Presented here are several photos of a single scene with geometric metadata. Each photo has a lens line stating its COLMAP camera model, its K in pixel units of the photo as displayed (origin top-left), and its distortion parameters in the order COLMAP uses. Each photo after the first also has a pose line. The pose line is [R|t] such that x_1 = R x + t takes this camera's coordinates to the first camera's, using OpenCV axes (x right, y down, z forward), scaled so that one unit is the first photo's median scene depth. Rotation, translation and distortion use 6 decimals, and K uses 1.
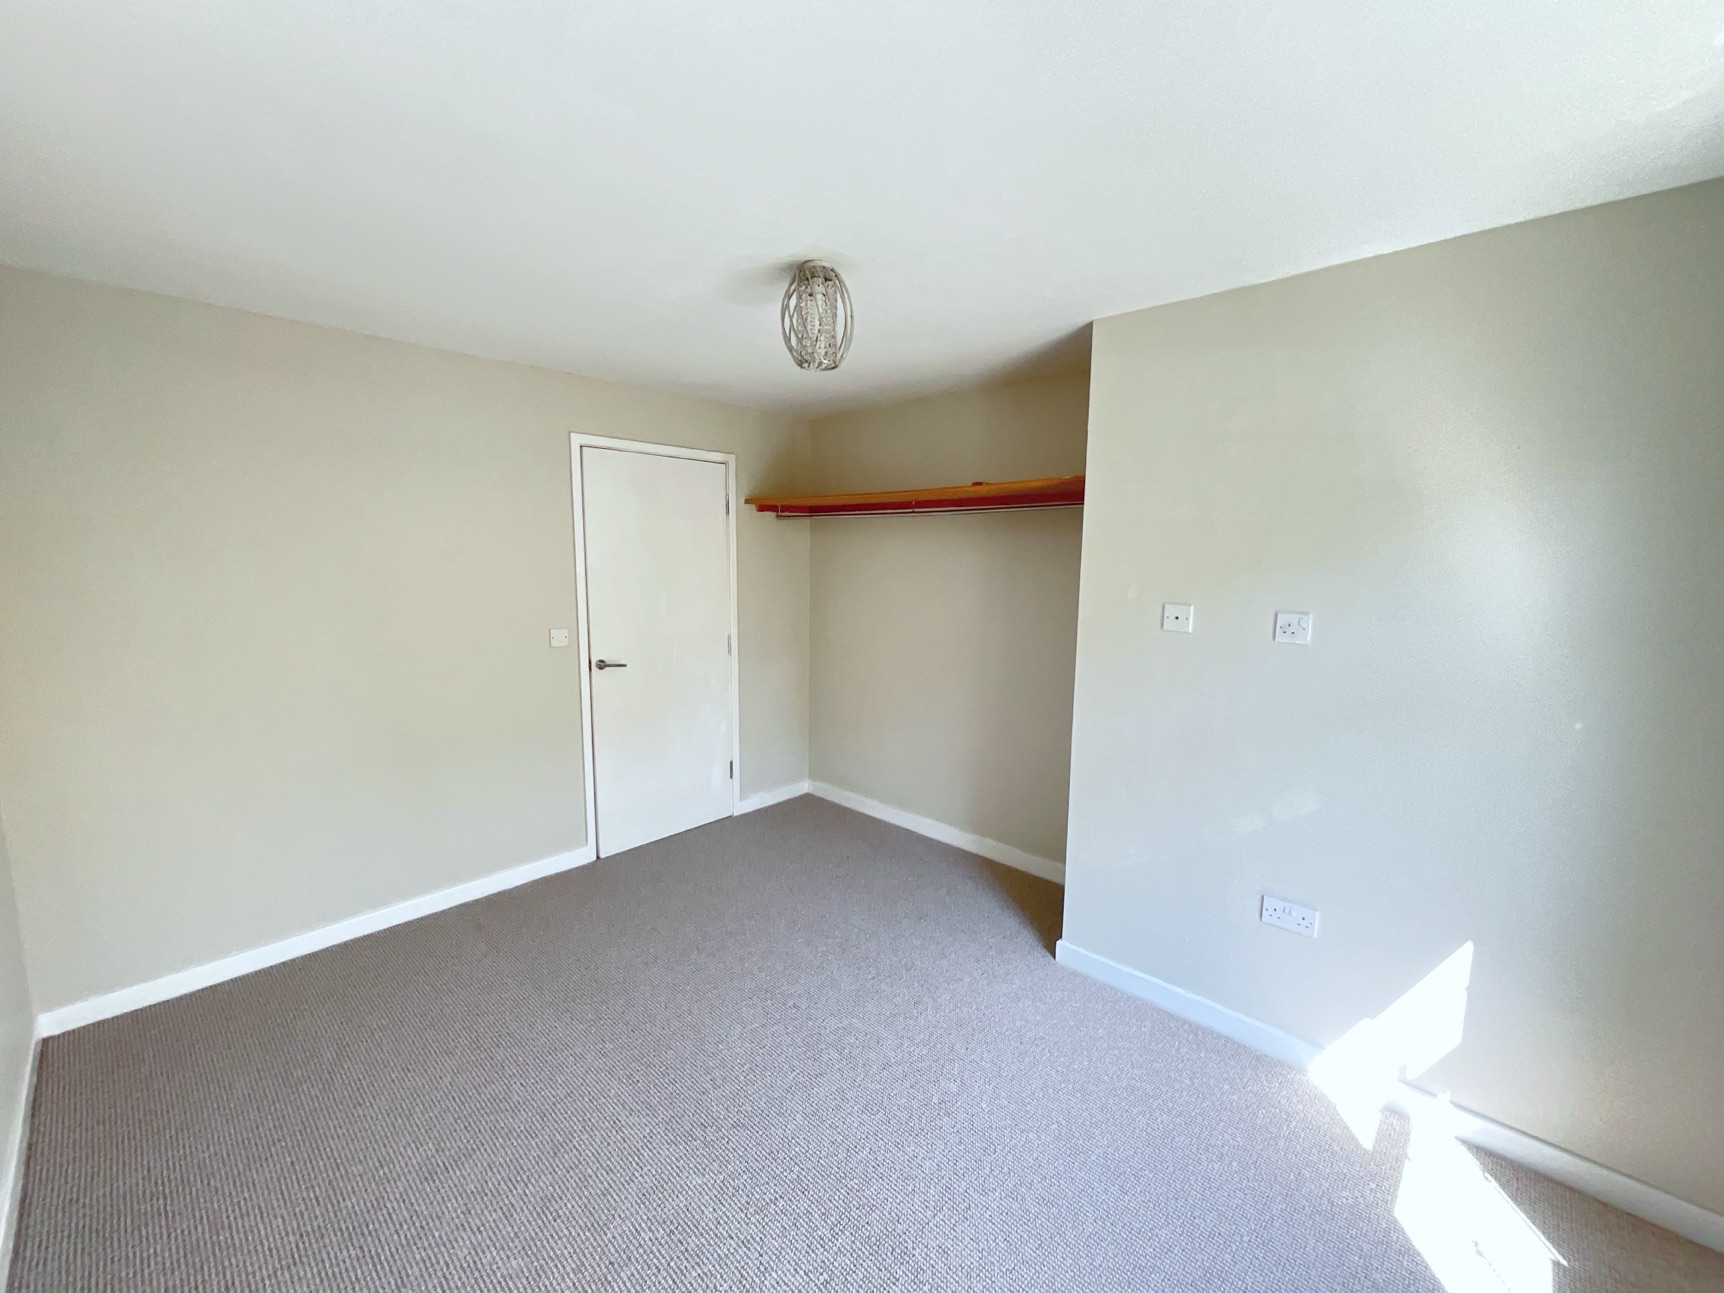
lens RADIAL K [[698.6, 0, 861.6], [0, 698.6, 651.8], [0, 0, 1]] dist [-0.000219, -0.000765]
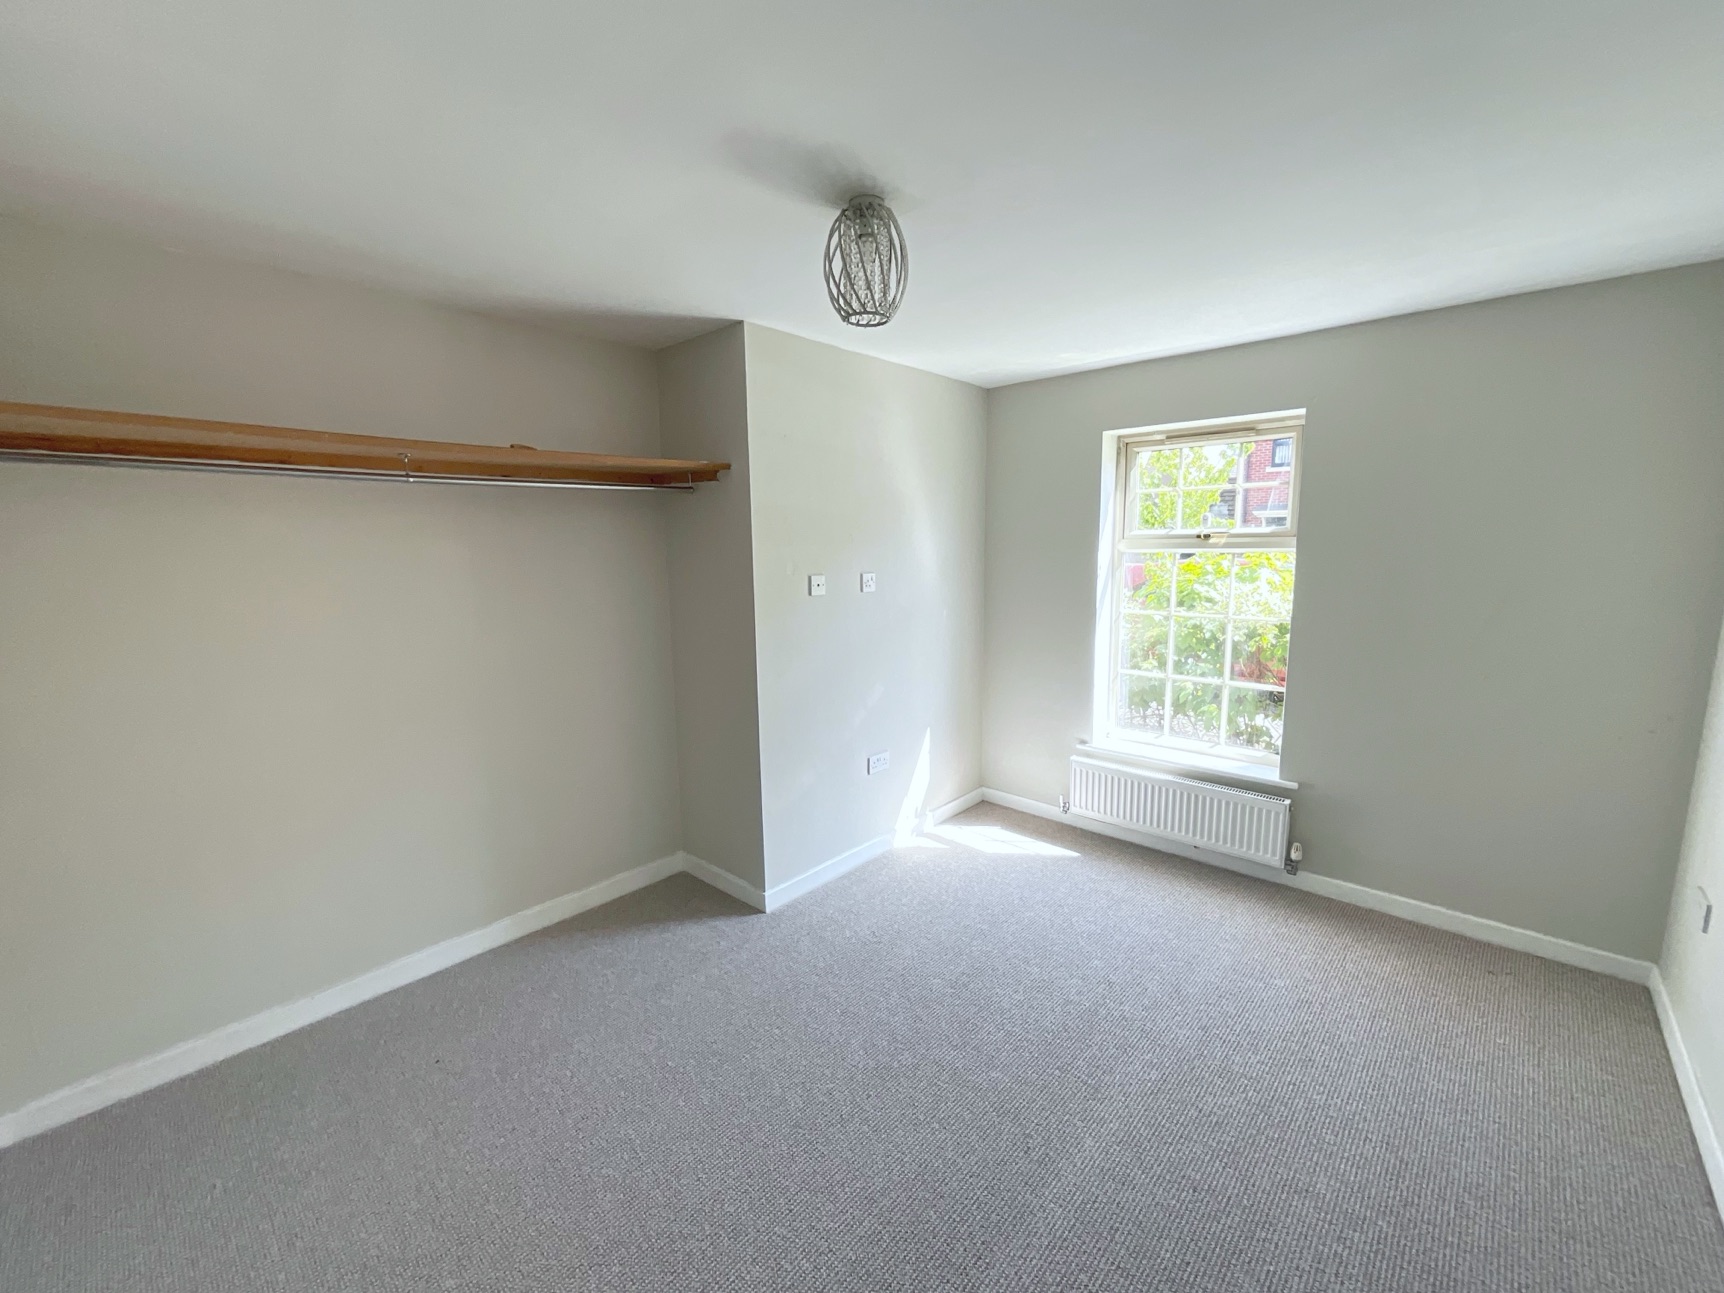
lens RADIAL K [[698.6, 0, 862.7], [0, 698.6, 646.6], [0, 0, 1]] dist [-0.000219, -0.000765]
pose [[-0.009727, -0.161845, 0.986768, -0.711504], [0.158955, 0.974017, 0.161320, -0.110035], [-0.987238, 0.158421, 0.016252, 0.751610]]
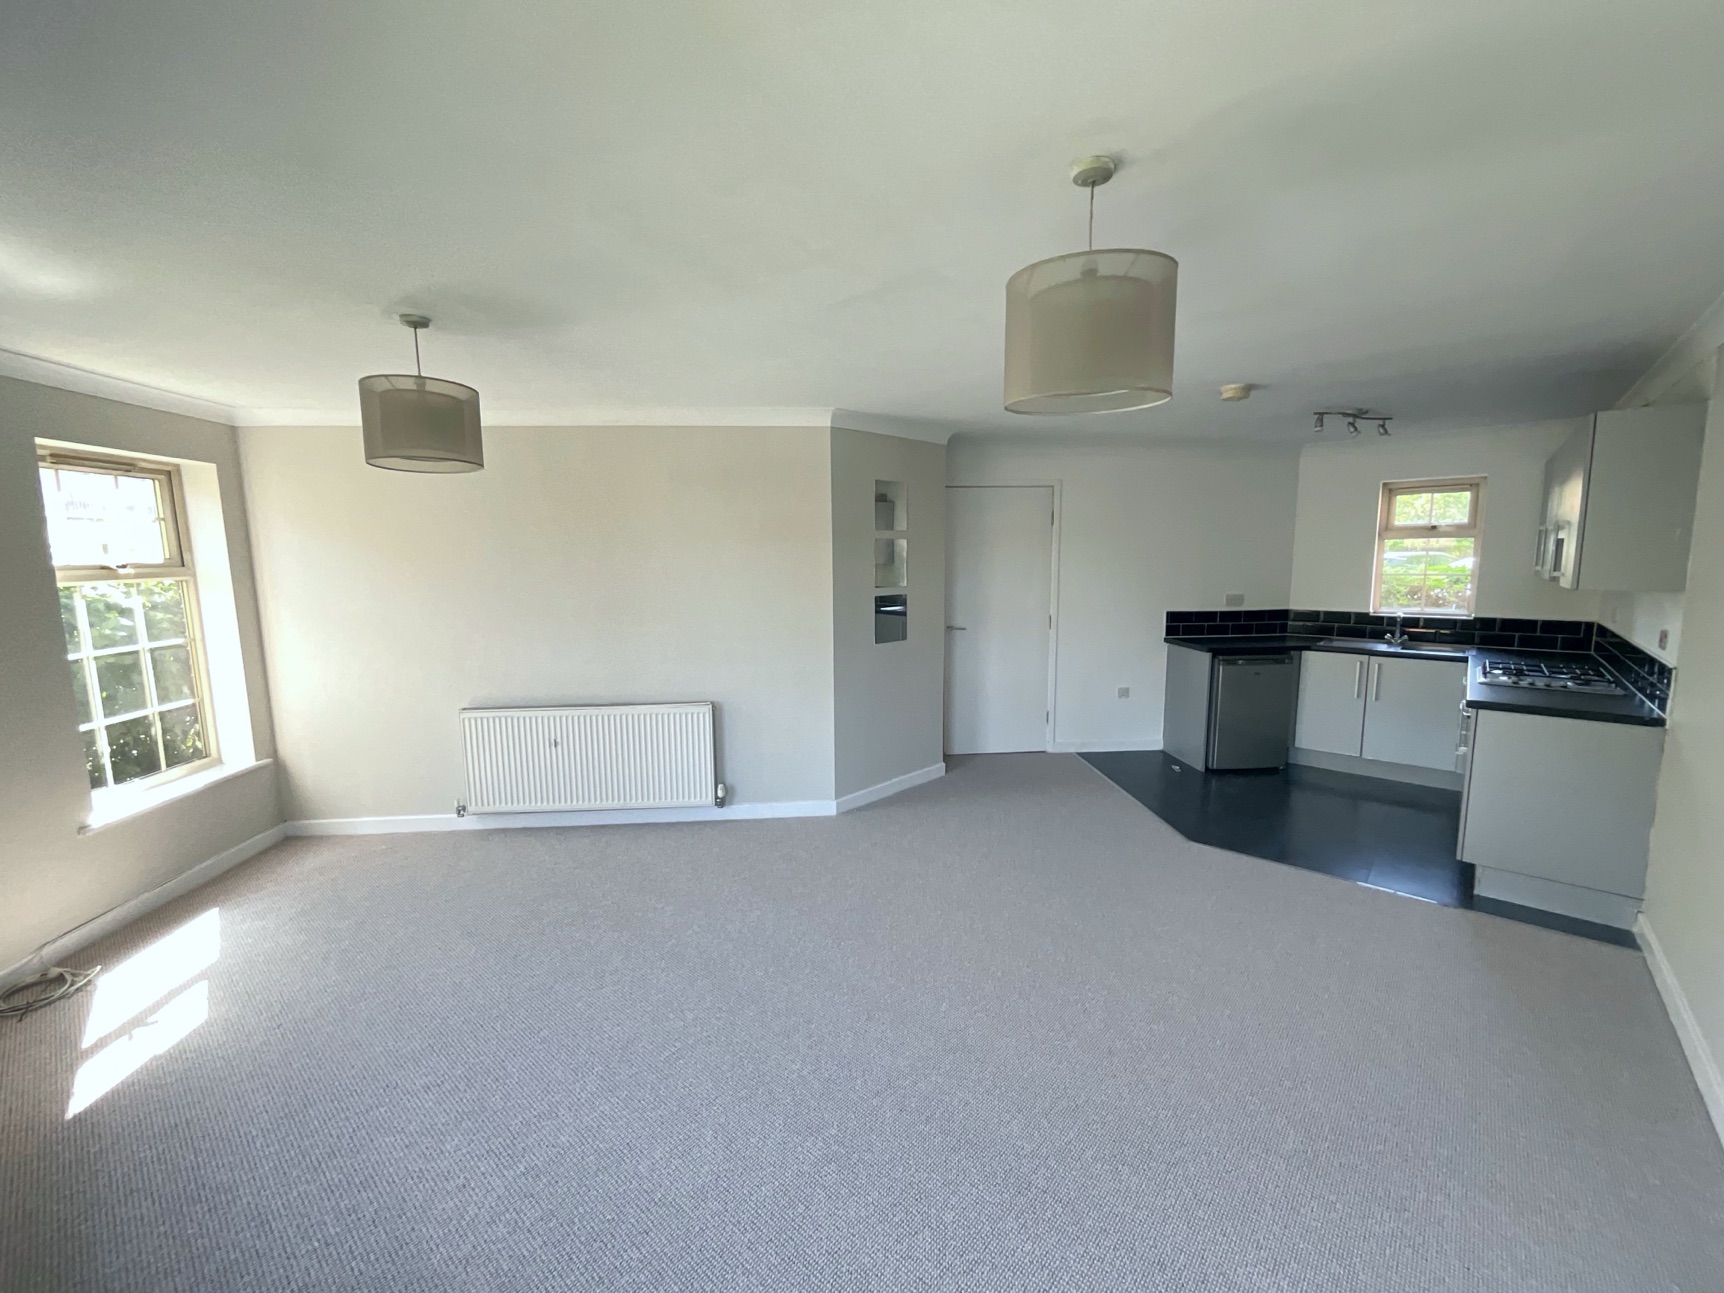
lens RADIAL K [[698.6, 0, 863.4], [0, 698.6, 643.1], [0, 0, 1]] dist [-0.000219, -0.000765]
pose [[-0.681990, 0.095662, -0.725078, 0.499142], [-0.094728, 0.971504, 0.217272, -0.254449], [0.725201, 0.216862, -0.653494, 1.850301]]
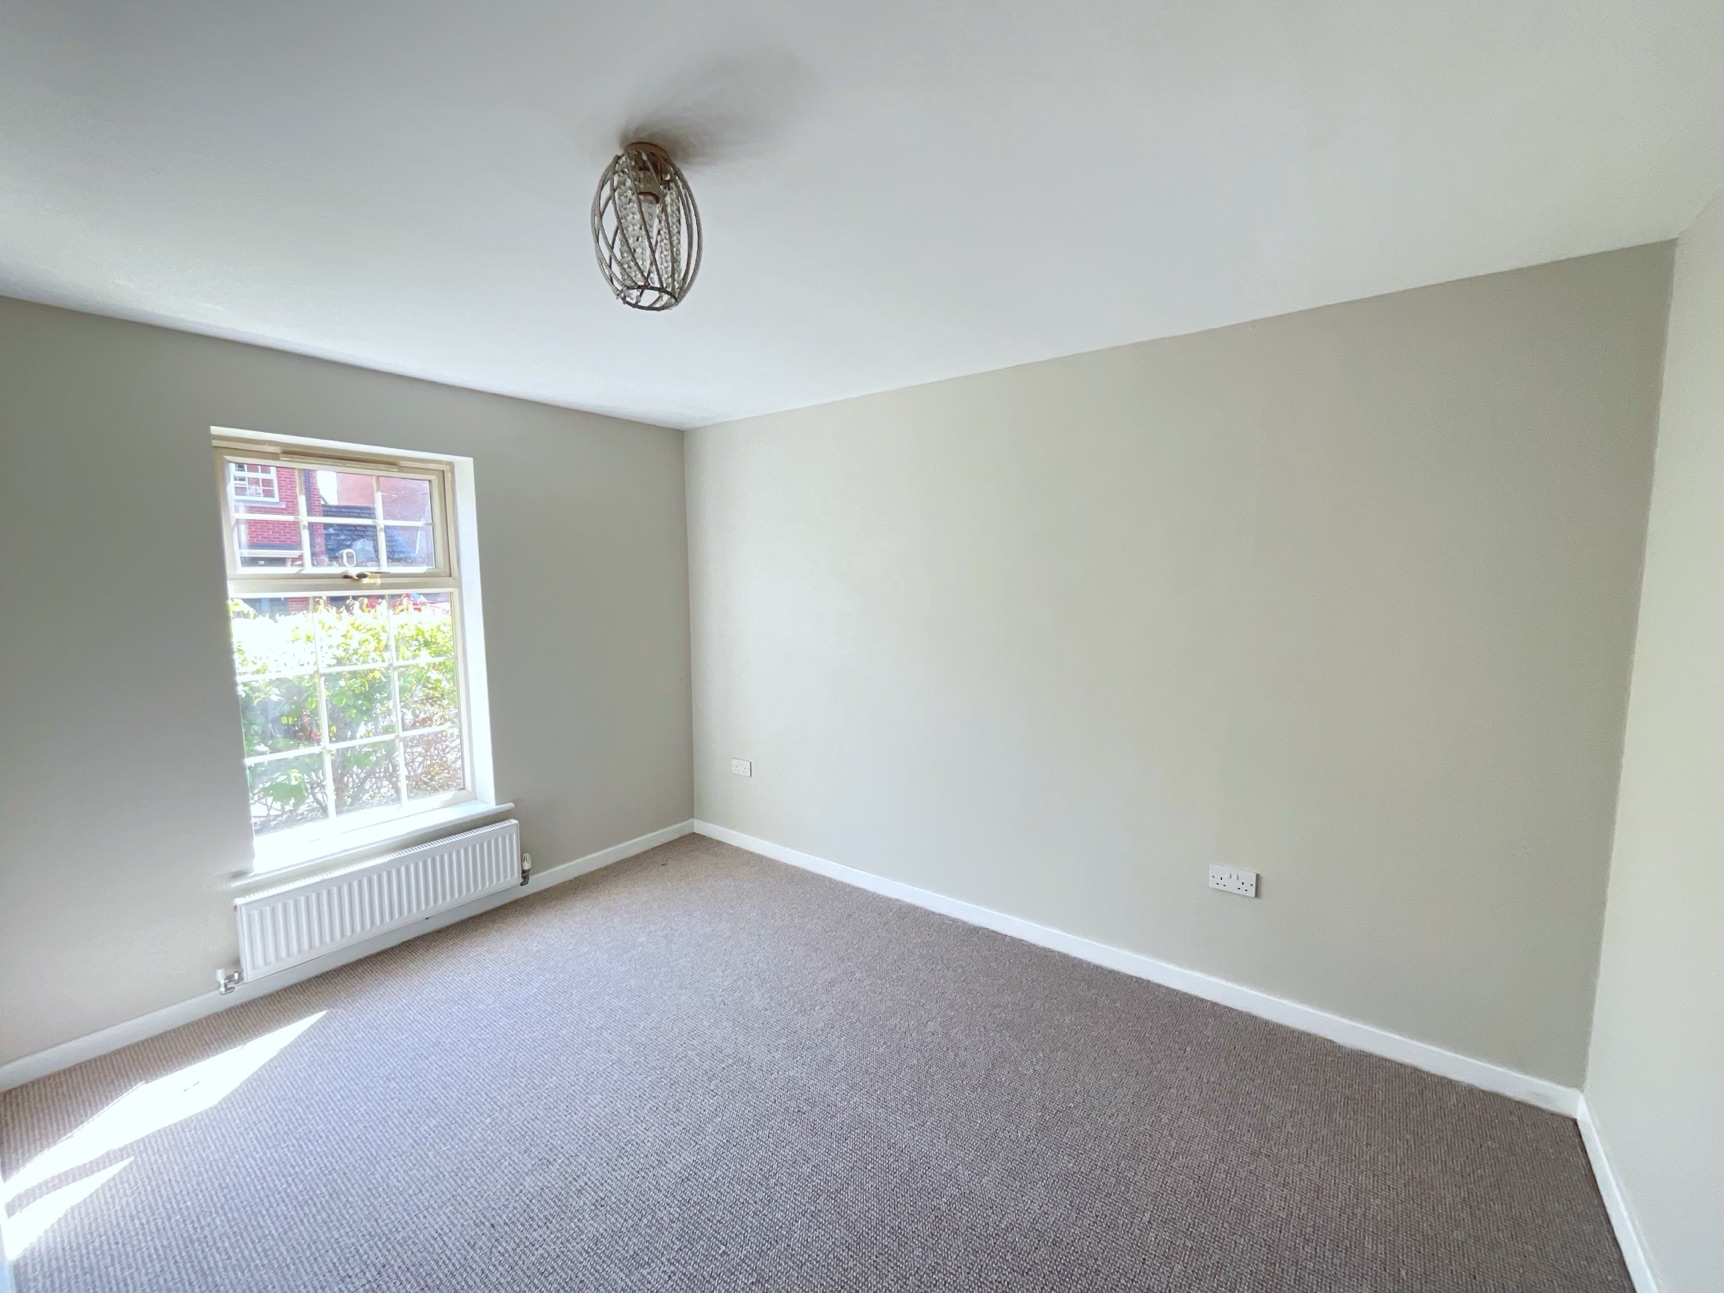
lens RADIAL K [[698.6, 0, 860.4], [0, 698.6, 646.9], [0, 0, 1]] dist [-0.000219, -0.000765]
pose [[-0.994894, 0.008280, -0.100586, -0.148322], [-0.017066, 0.968478, 0.248515, -0.177286], [0.099473, 0.248962, -0.963391, 1.266087]]
